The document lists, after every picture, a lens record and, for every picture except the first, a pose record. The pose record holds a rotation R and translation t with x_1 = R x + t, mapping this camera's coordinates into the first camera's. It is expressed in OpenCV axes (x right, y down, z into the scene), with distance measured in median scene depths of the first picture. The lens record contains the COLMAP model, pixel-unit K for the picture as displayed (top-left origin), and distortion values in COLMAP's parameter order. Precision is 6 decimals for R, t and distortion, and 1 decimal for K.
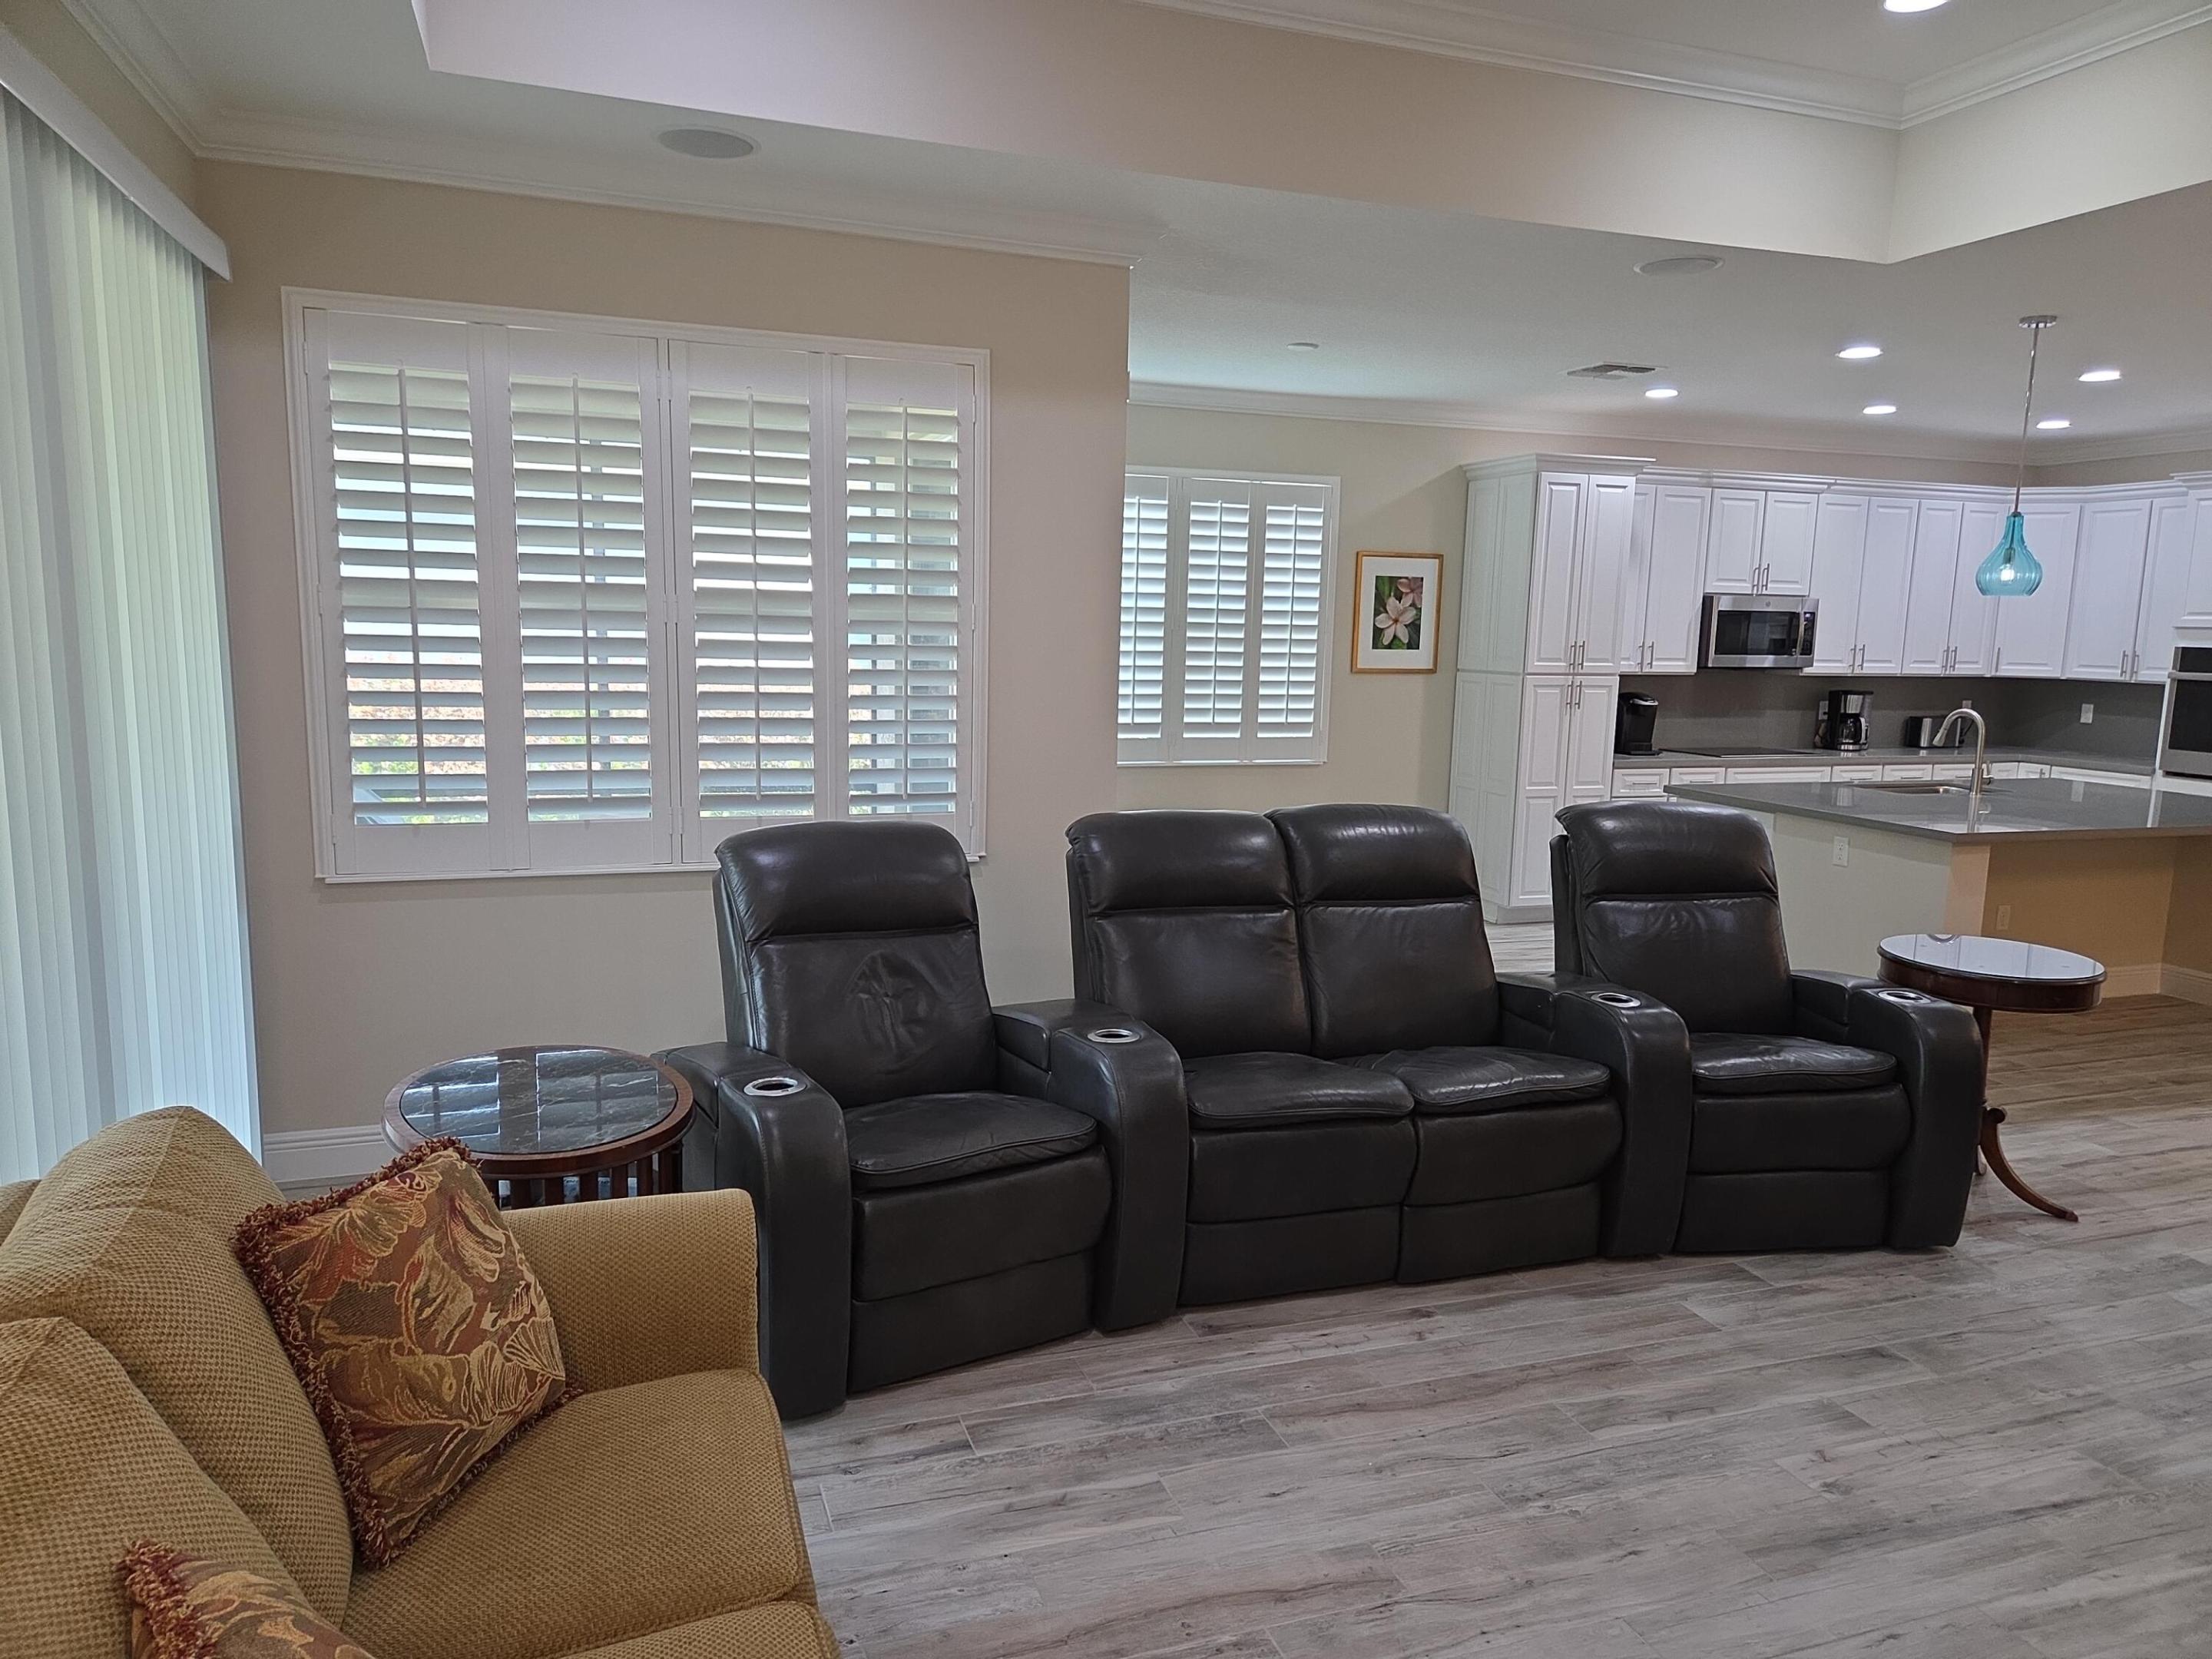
lens RADIAL K [[1469.7, 0, 1112.1], [0, 1469.7, 843.0], [0, 0, 1]] dist [0.080970, -0.073010]
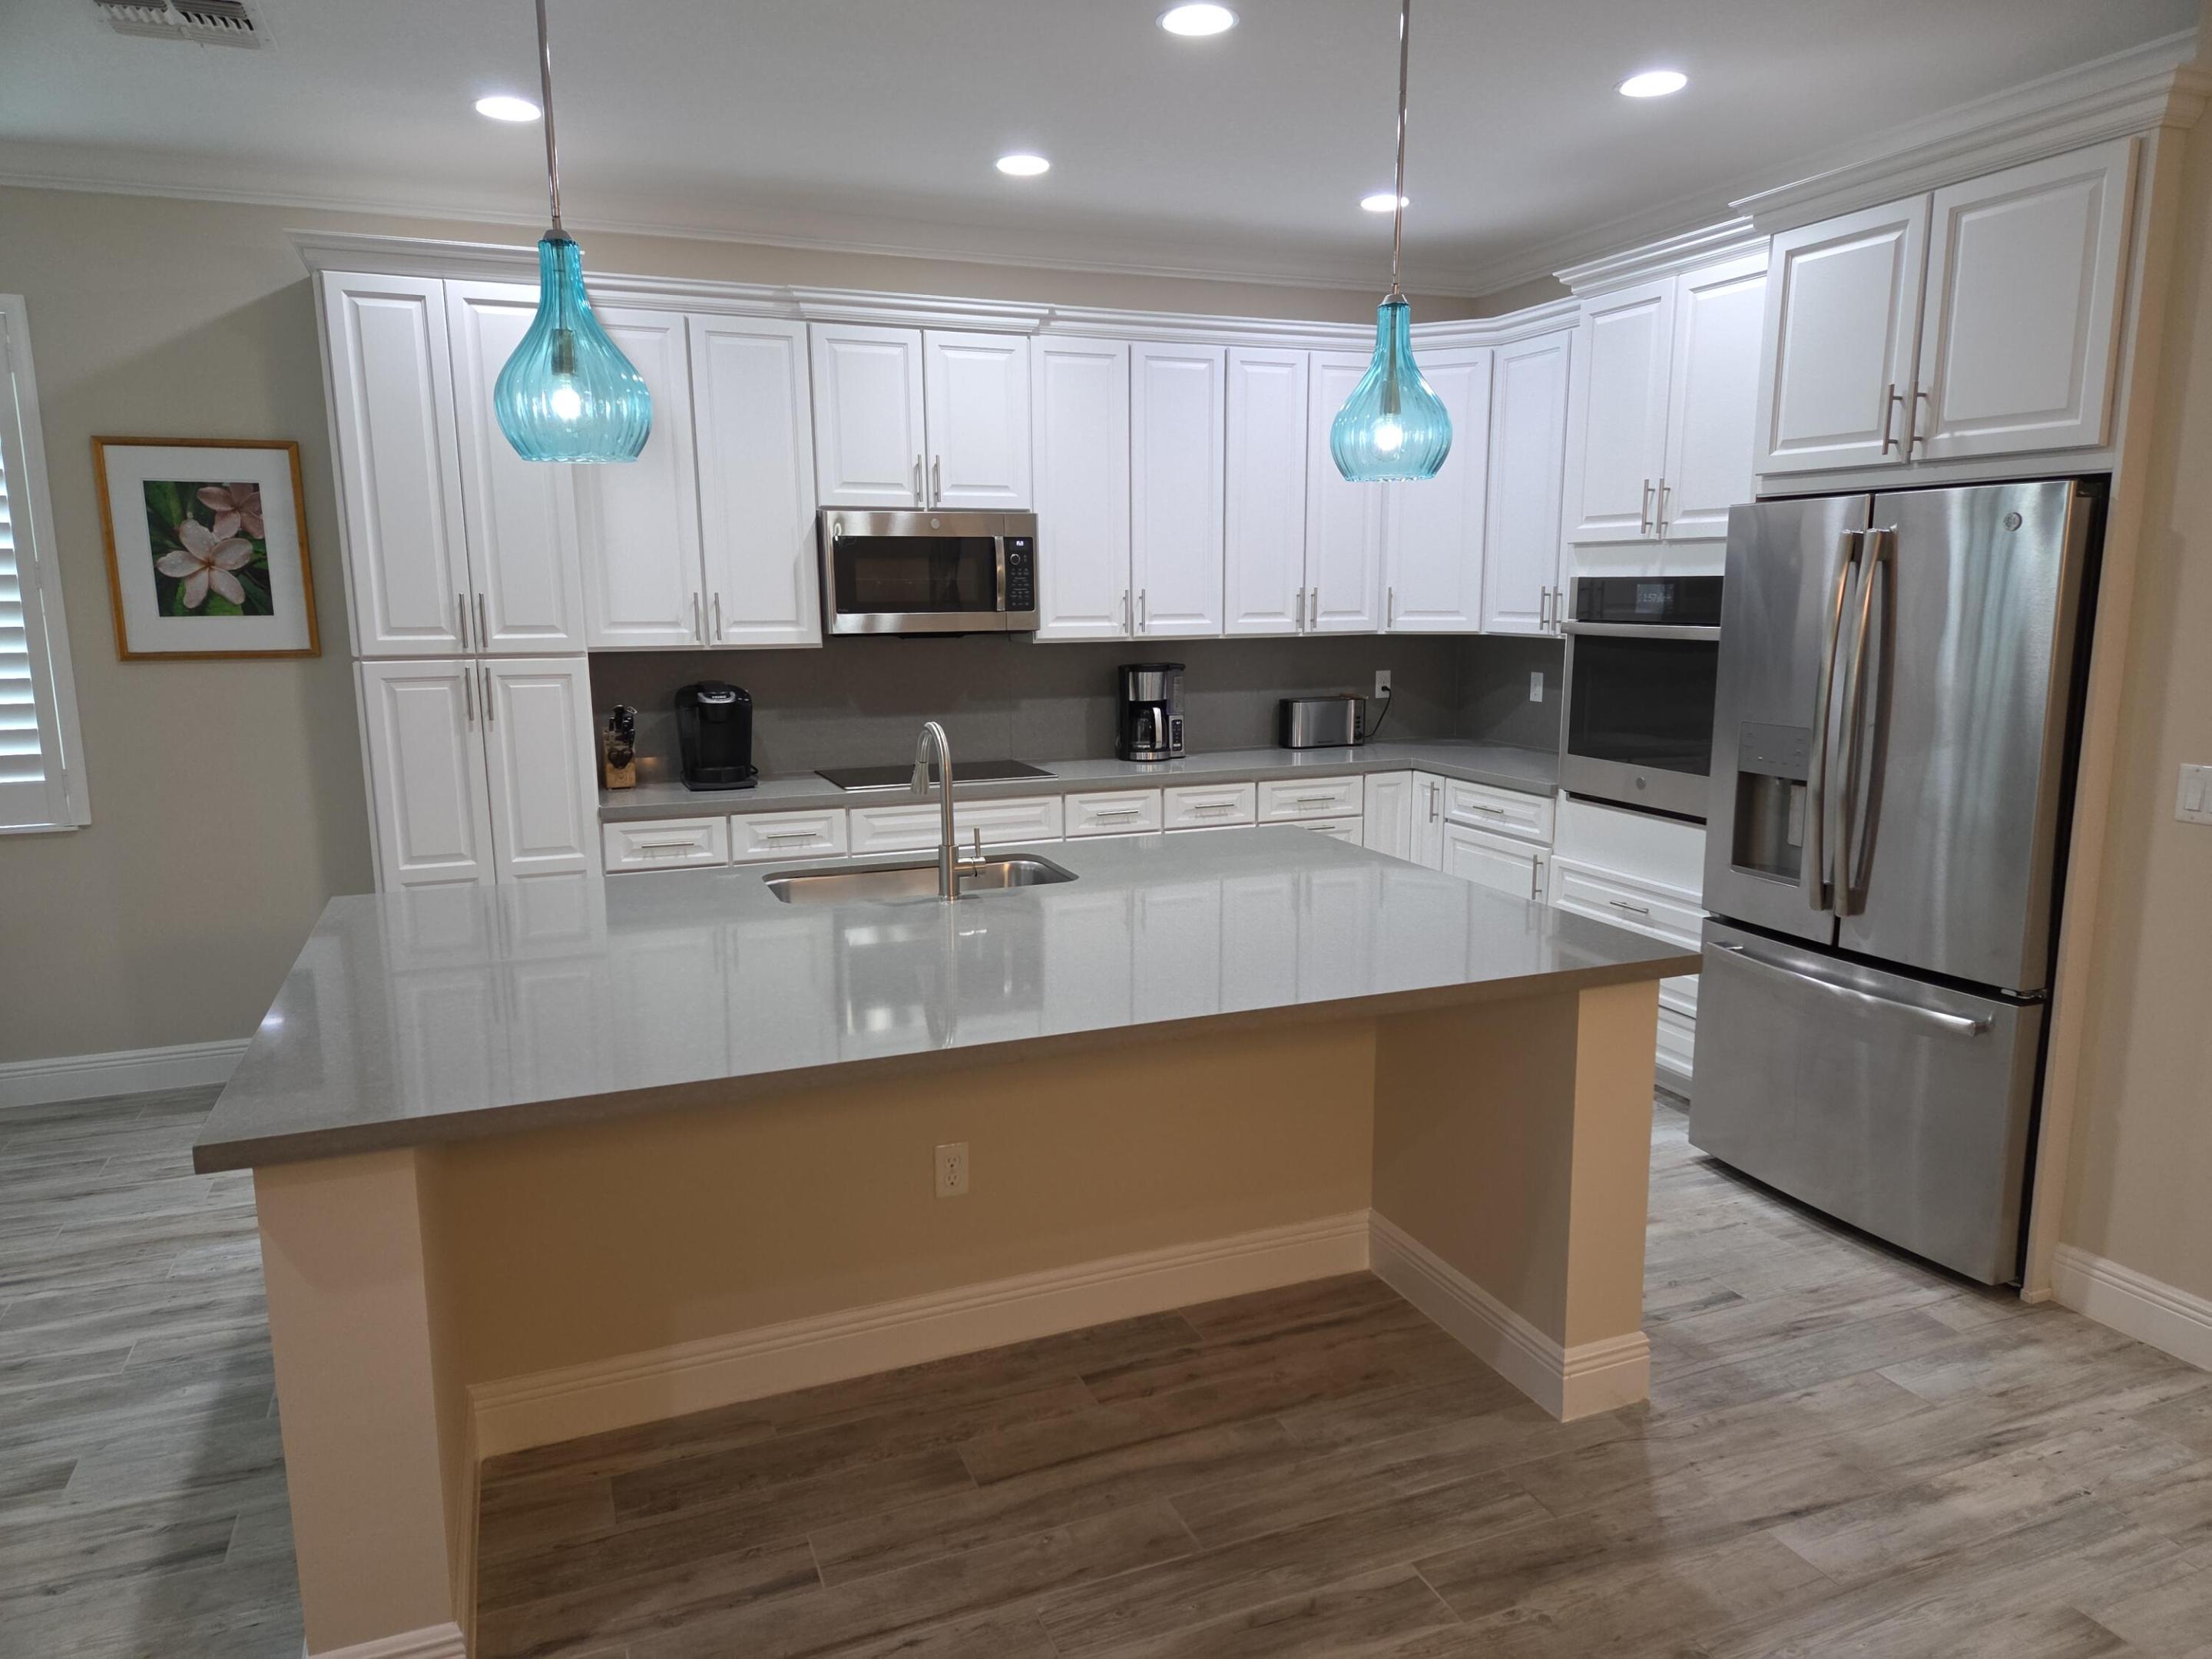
lens RADIAL K [[1469.7, 0, 1104.6], [0, 1469.7, 830.1], [0, 0, 1]] dist [0.080970, -0.073010]
pose [[0.998780, -0.036211, 0.033586, 0.576975], [0.035515, 0.999146, 0.021103, -0.059081], [-0.034322, -0.019884, 0.999213, 0.493211]]
